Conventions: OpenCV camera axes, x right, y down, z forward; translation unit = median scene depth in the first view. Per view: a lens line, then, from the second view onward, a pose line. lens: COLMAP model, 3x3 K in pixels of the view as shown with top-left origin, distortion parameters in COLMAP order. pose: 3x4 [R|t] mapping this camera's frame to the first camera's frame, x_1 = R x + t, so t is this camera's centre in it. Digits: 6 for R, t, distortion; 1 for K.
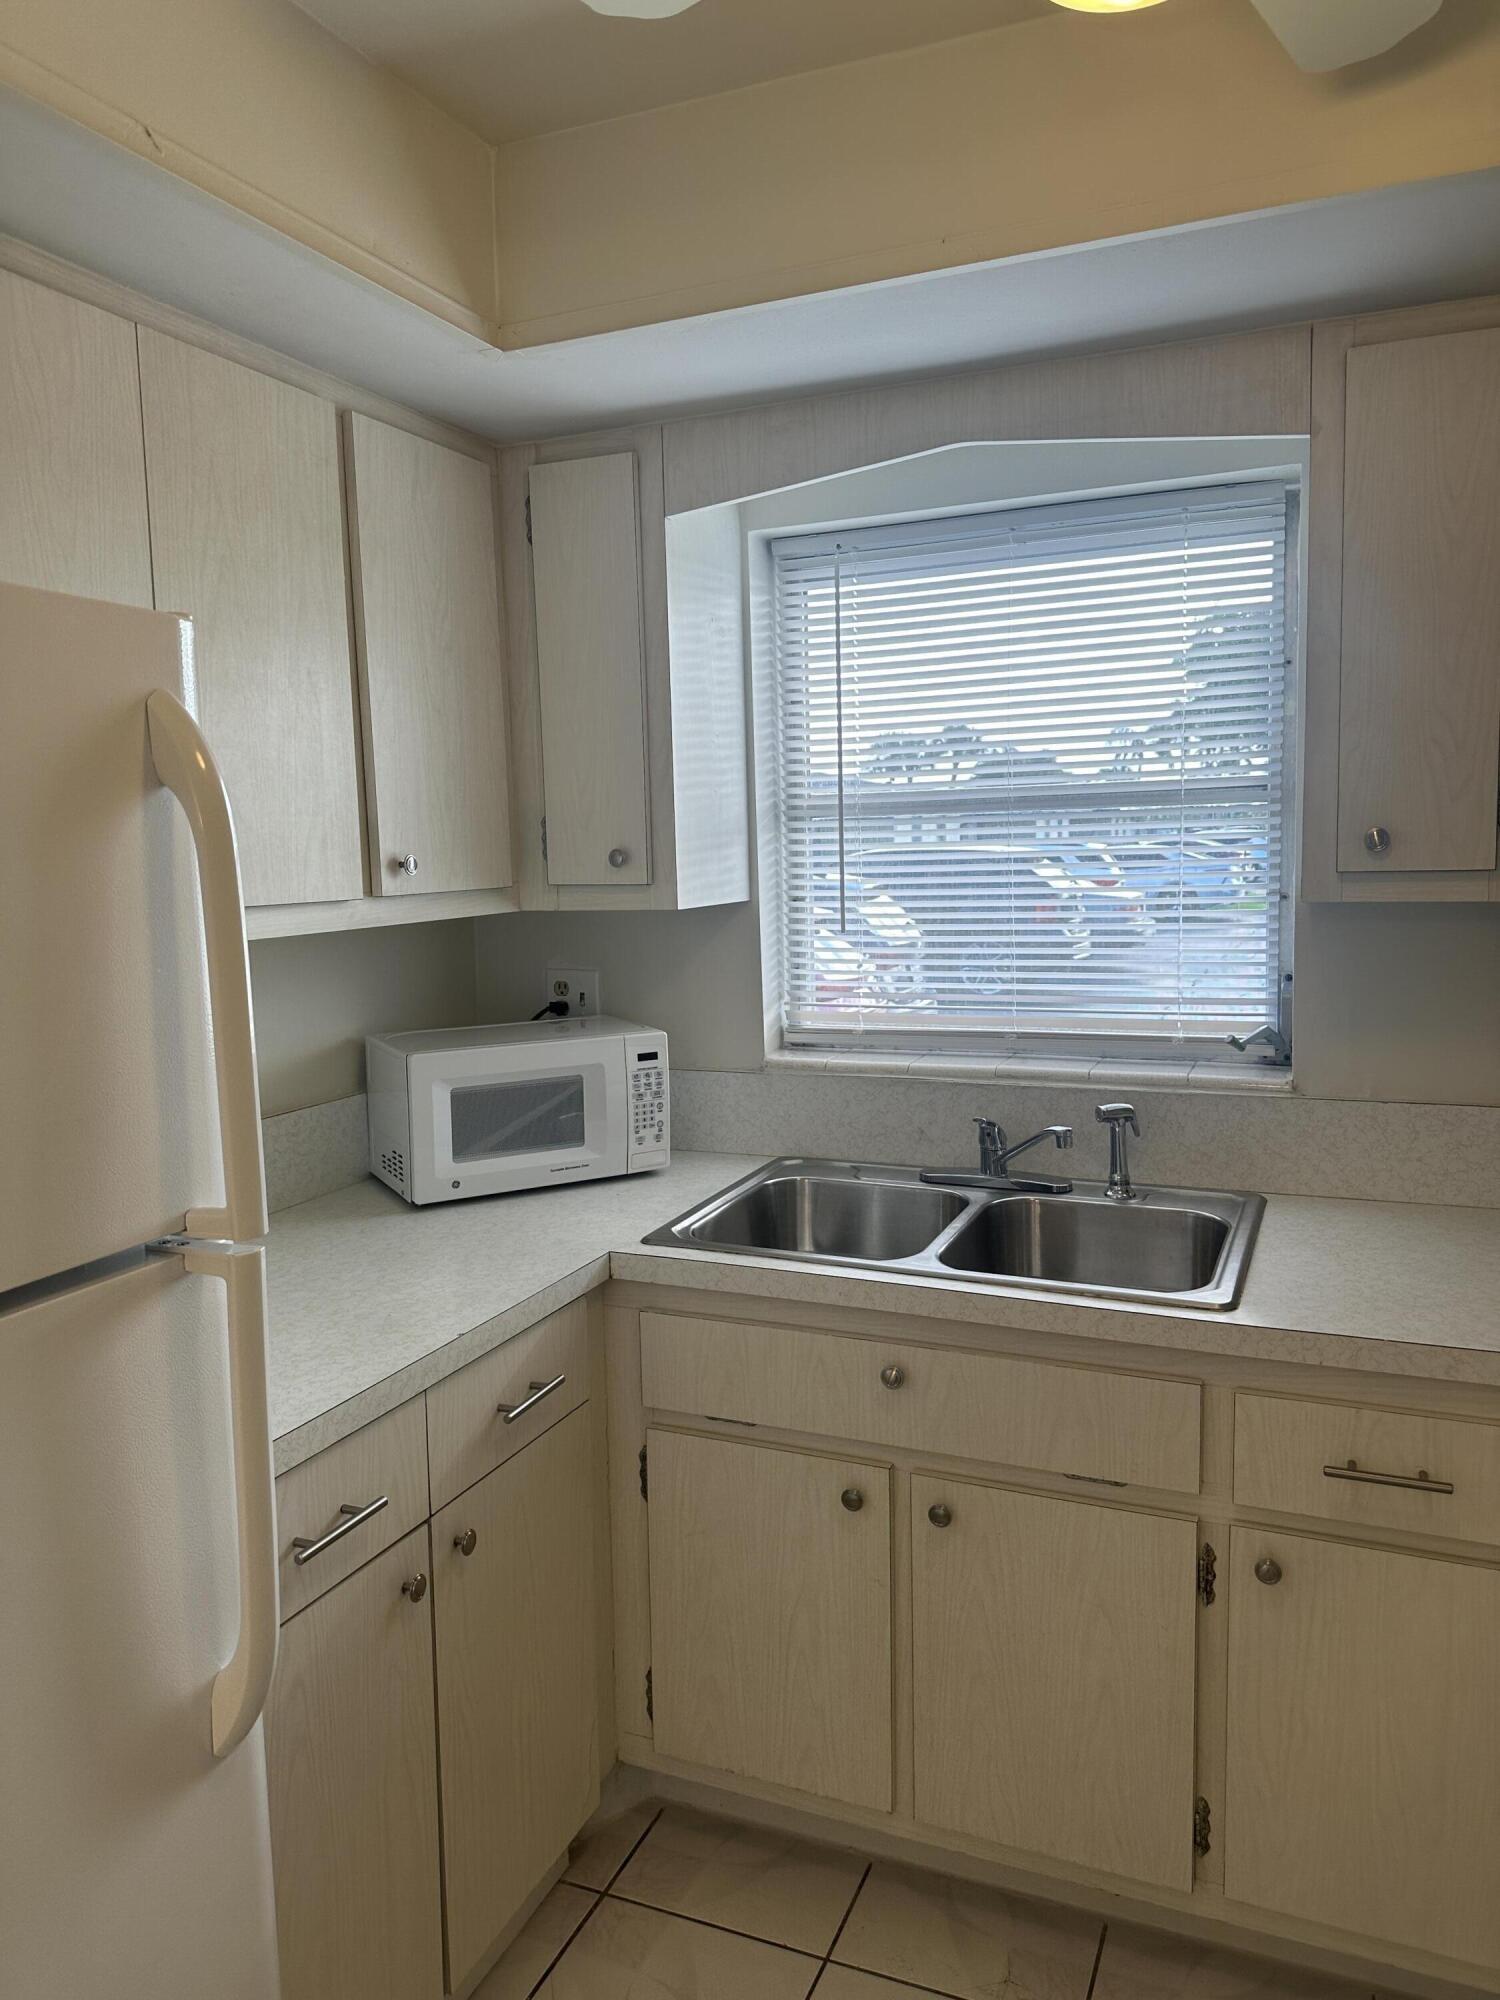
lens RADIAL K [[1398.2, 0, 750.0], [0, 1398.2, 1000.0], [0, 0, 1]] dist [0.042910, -0.057470]
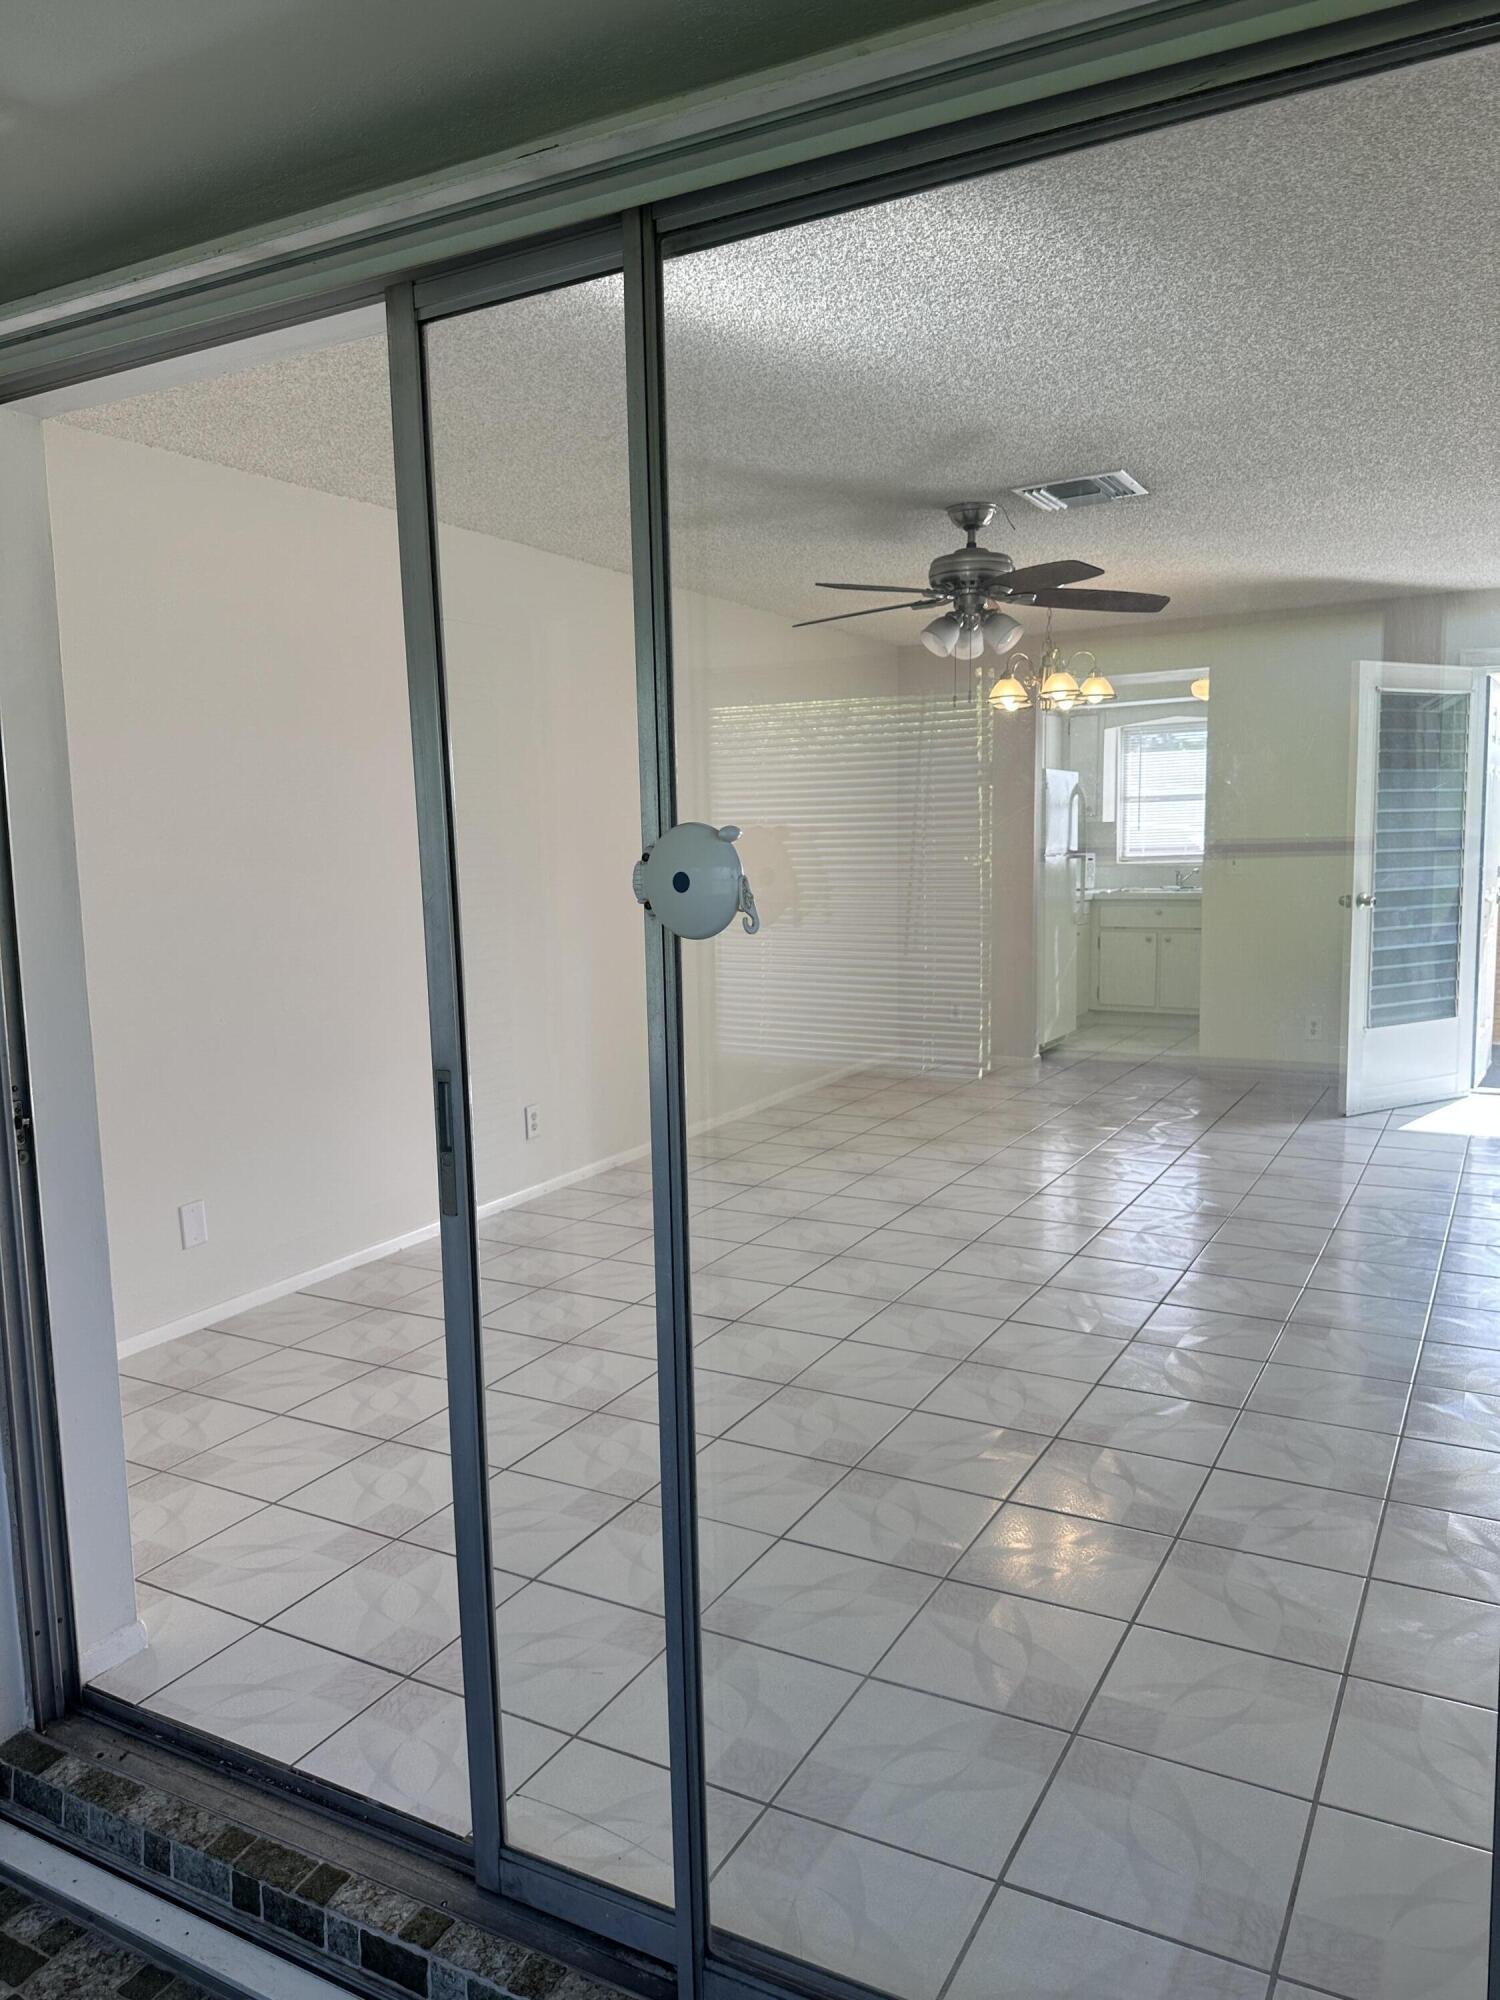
lens RADIAL K [[1420.4, 0, 750.0], [0, 1420.4, 1000.0], [0, 0, 1]] dist [0.043750, -0.054614]
pose [[0.994921, 0.014116, -0.099667, -0.798506], [-0.013354, 0.999876, 0.008312, 0.534302], [0.099772, -0.006939, 0.994986, -4.011171]]
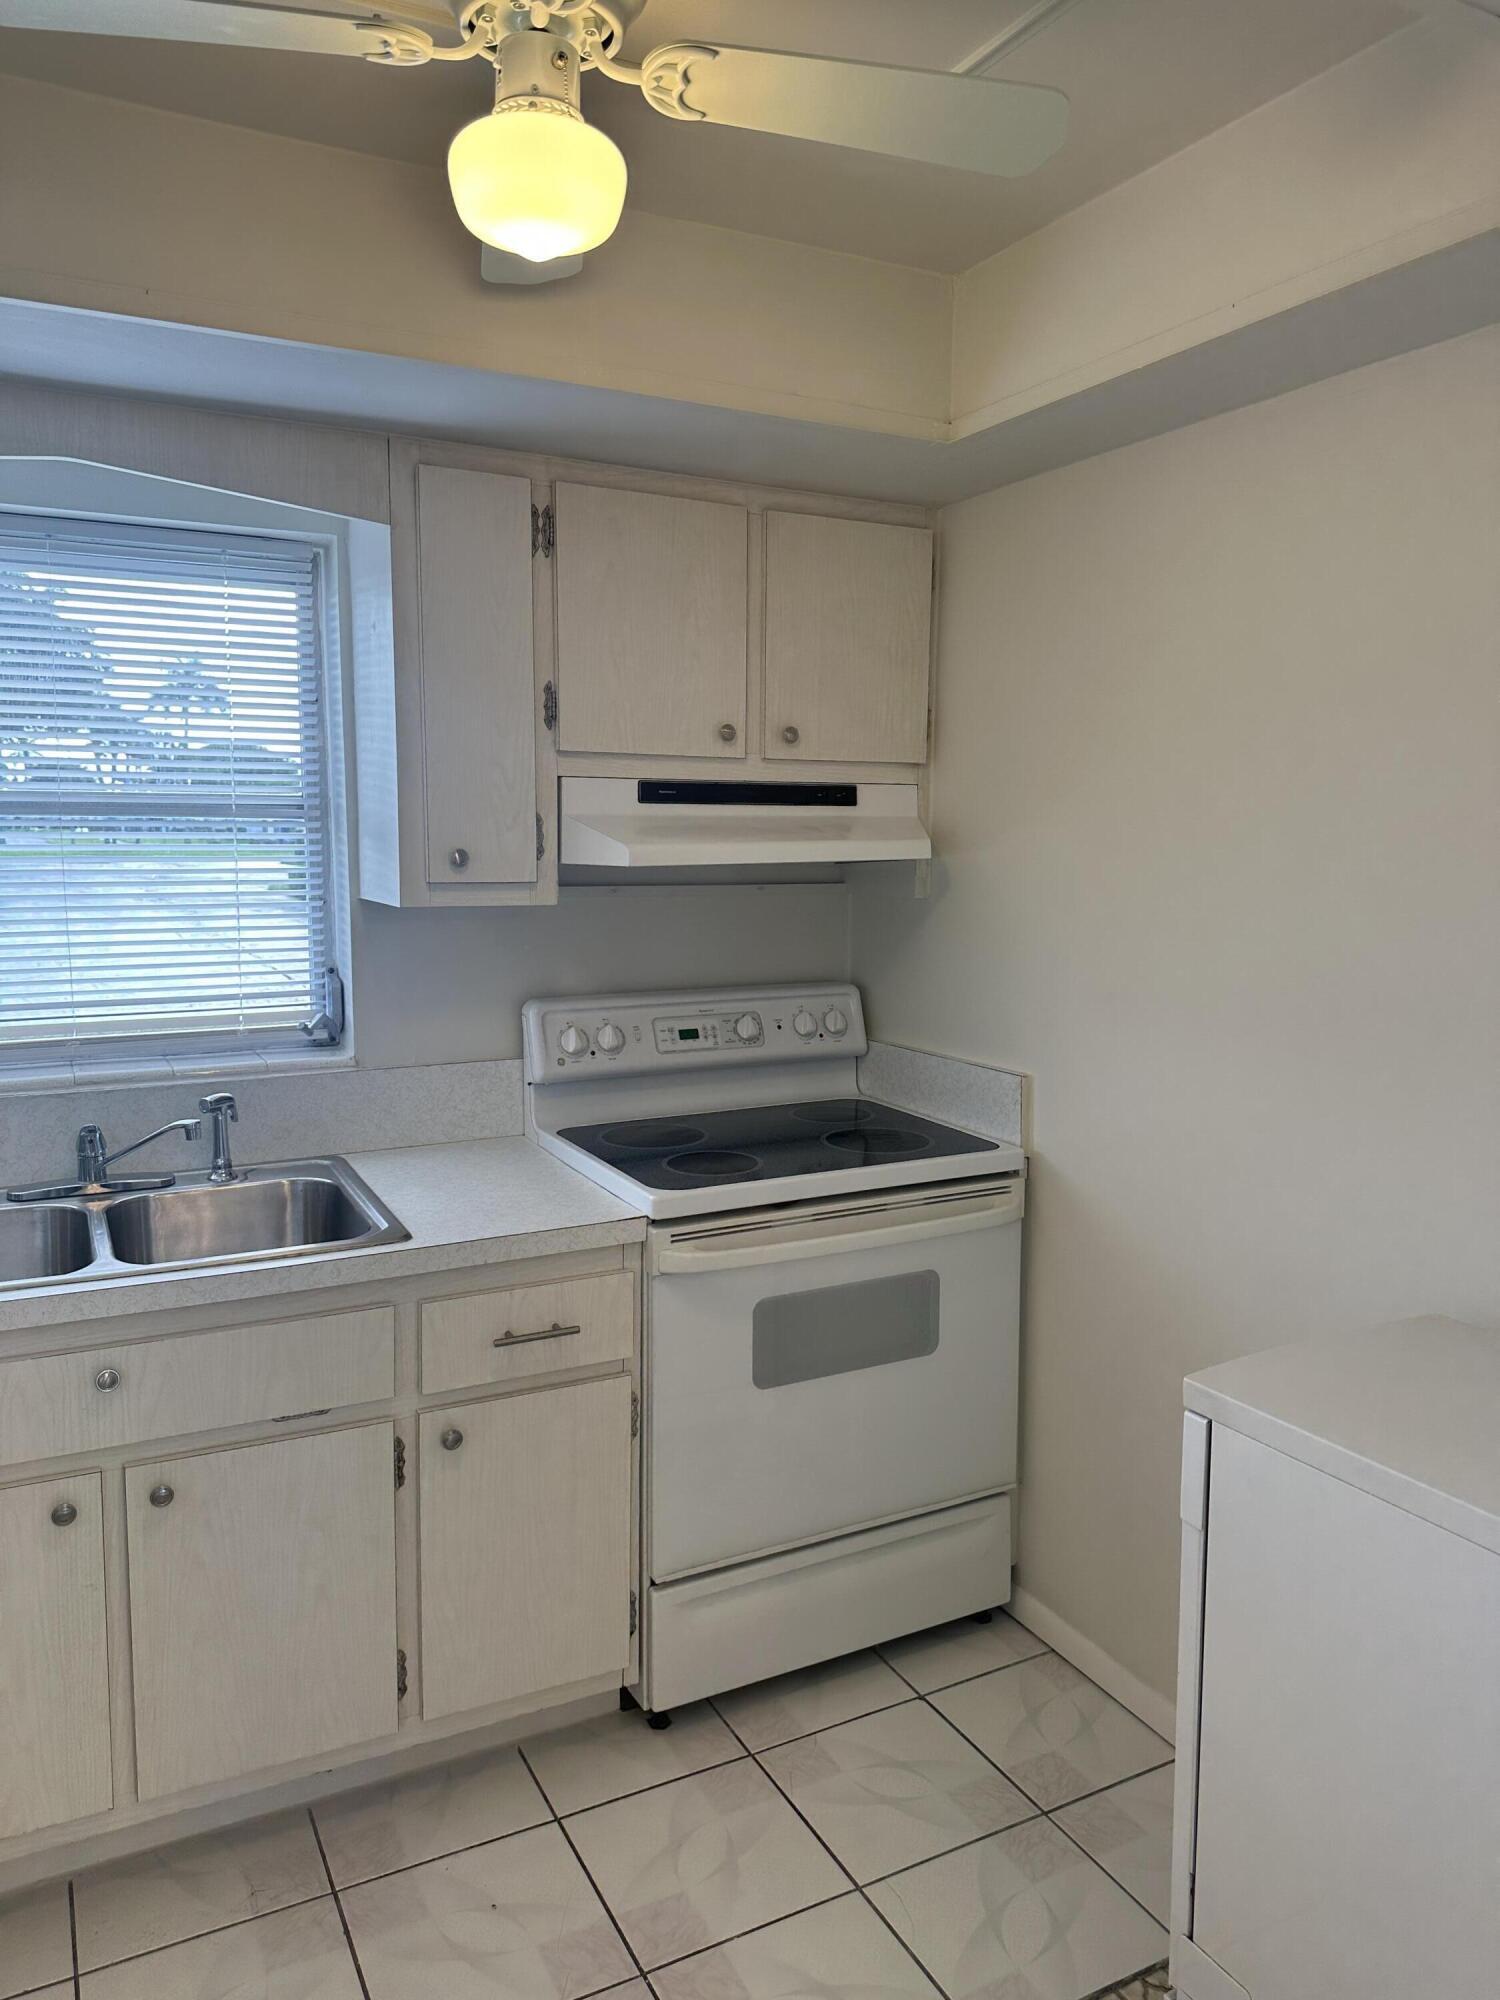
lens RADIAL K [[1420.4, 0, 750.0], [0, 1420.4, 1000.0], [0, 0, 1]] dist [0.043750, -0.054614]
pose [[0.640696, -0.066833, 0.764880, -0.360889], [0.064459, 0.997369, 0.033153, -0.010180], [-0.765084, 0.028063, 0.643319, -0.033704]]
